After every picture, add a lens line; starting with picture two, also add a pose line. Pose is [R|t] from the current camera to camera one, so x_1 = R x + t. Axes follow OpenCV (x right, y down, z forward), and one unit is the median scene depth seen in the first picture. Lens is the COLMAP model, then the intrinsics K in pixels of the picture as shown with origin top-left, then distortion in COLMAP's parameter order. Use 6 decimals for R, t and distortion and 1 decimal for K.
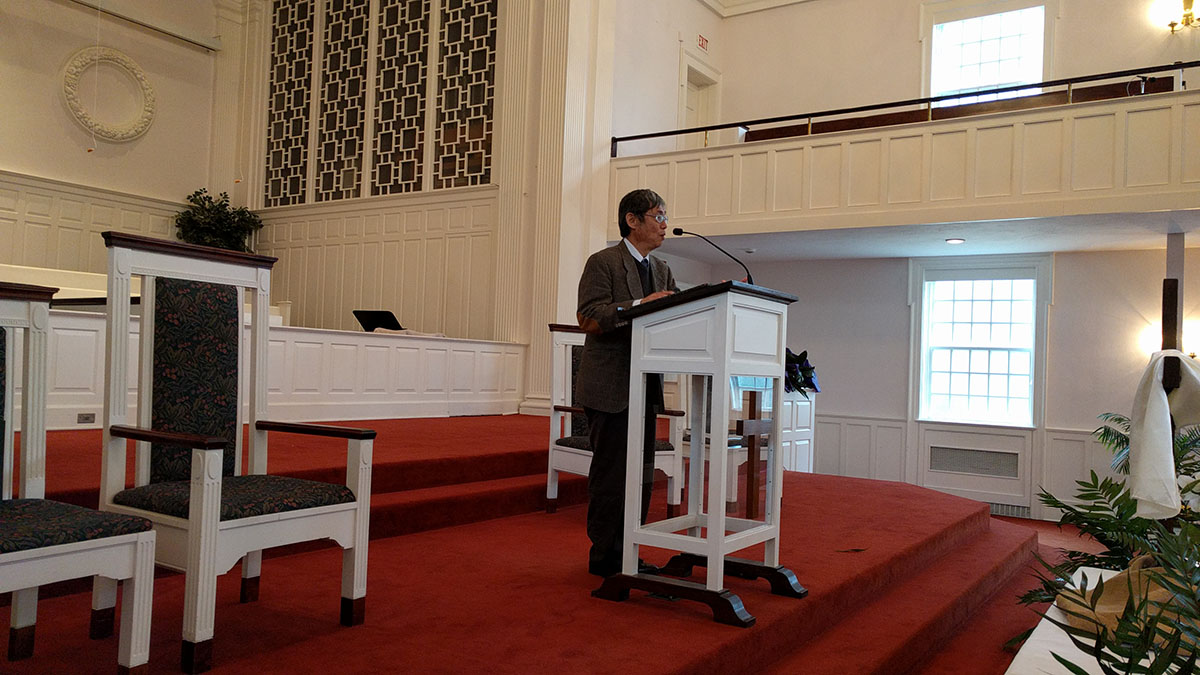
lens RADIAL K [[918.8, 0, 599.1], [0, 918.8, 337.5], [0, 0, 1]] dist [0.002078, 0.008976]
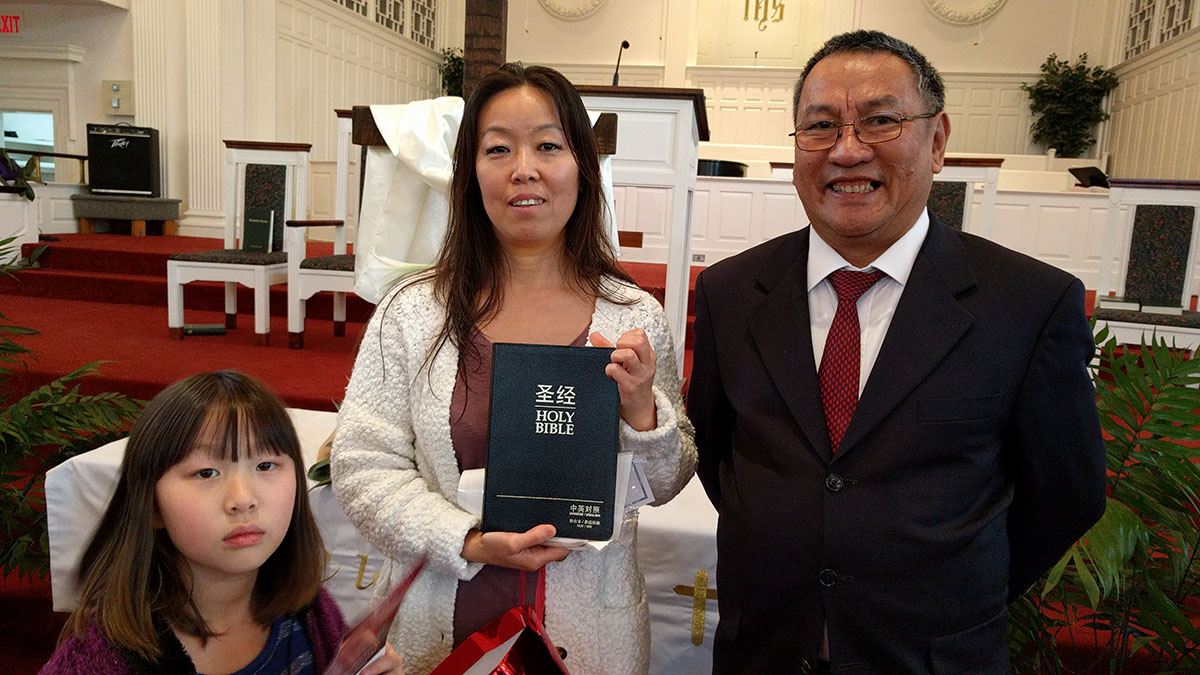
lens RADIAL K [[918.8, 0, 597.4], [0, 918.8, 339.3], [0, 0, 1]] dist [0.002078, 0.008976]
pose [[0.357317, 0.105013, -0.928061, 0.340713], [-0.004722, 0.993849, 0.110639, 0.032294], [0.933971, -0.035151, 0.355615, 0.209204]]
